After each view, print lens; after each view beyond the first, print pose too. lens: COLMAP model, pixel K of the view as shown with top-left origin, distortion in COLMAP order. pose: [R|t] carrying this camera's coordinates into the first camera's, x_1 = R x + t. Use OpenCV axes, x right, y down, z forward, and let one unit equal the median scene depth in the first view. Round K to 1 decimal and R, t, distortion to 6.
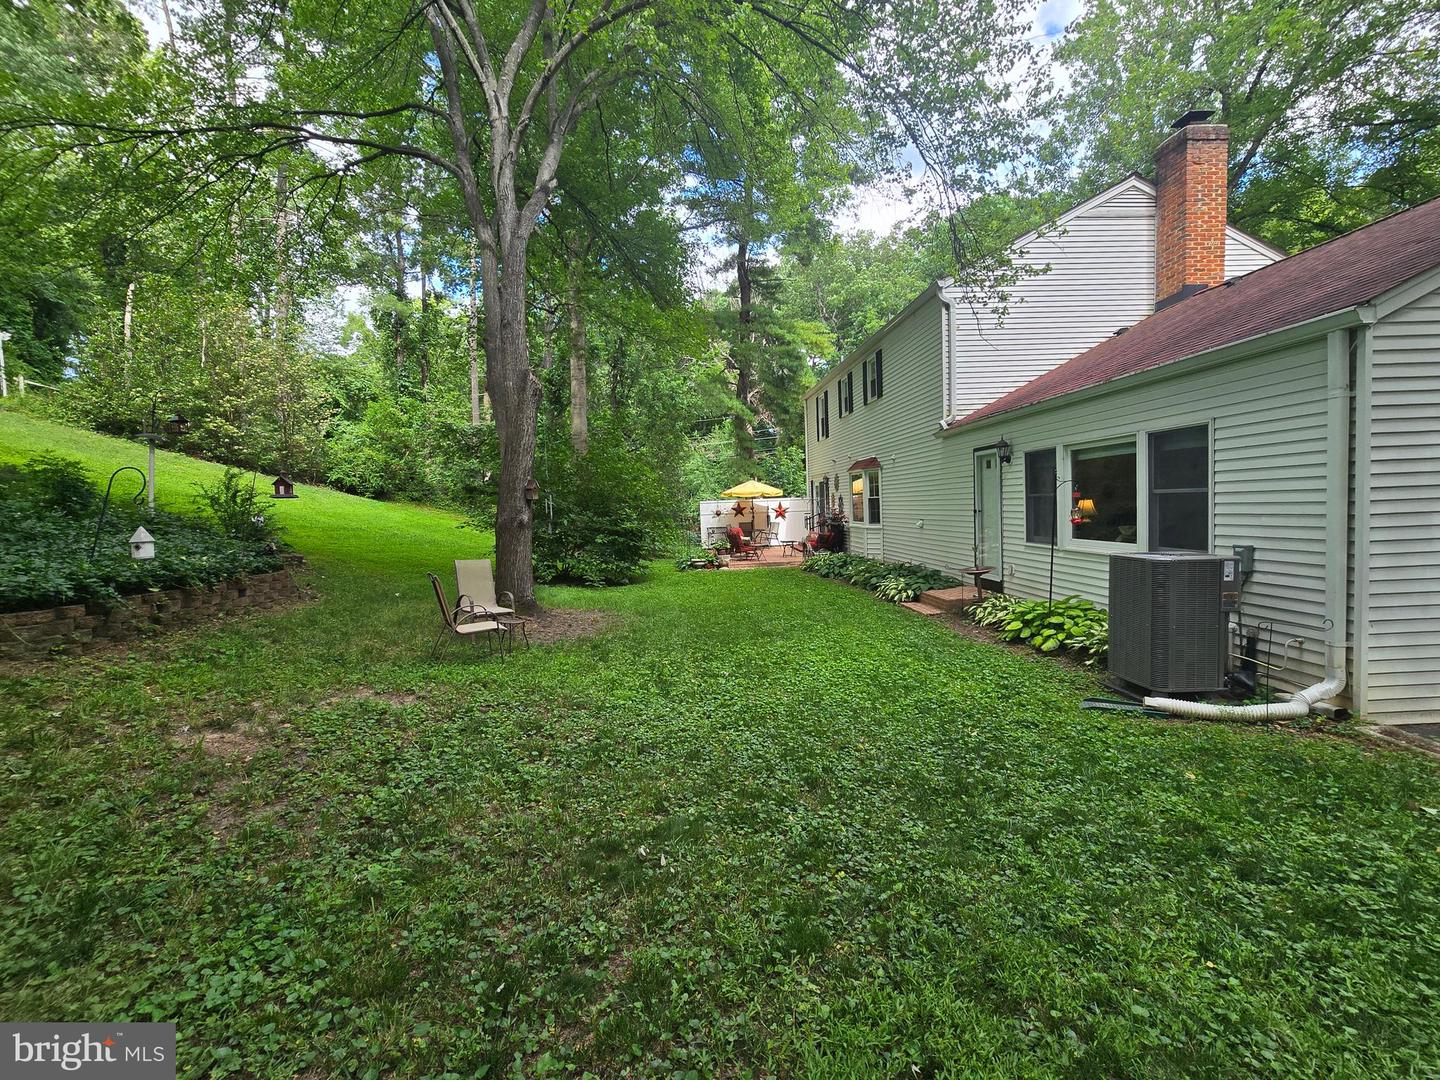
lens RADIAL K [[638.1, 0, 721.2], [0, 638.1, 548.6], [0, 0, 1]] dist [-0.015570, 0.007343]
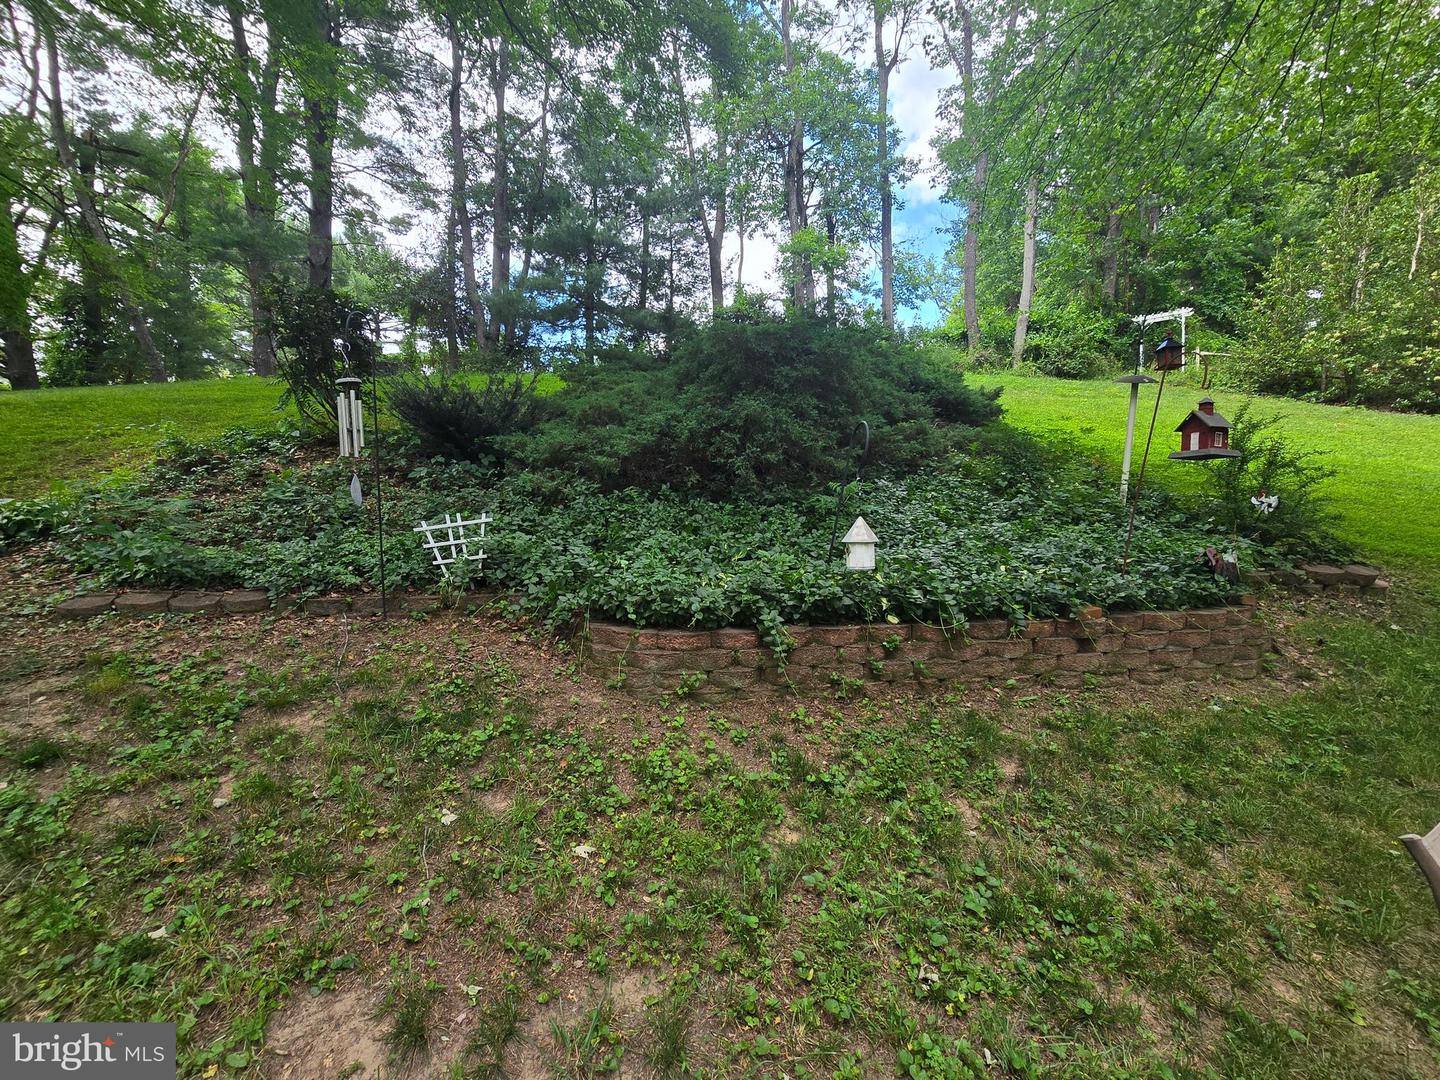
lens RADIAL K [[638.1, 0, 721.2], [0, 638.1, 548.6], [0, 0, 1]] dist [-0.015570, 0.007343]
pose [[0.000229, 0.090227, -0.995921, -0.207598], [-0.045047, 0.994911, 0.090125, -0.037264], [0.998985, 0.044843, 0.004292, 0.599219]]
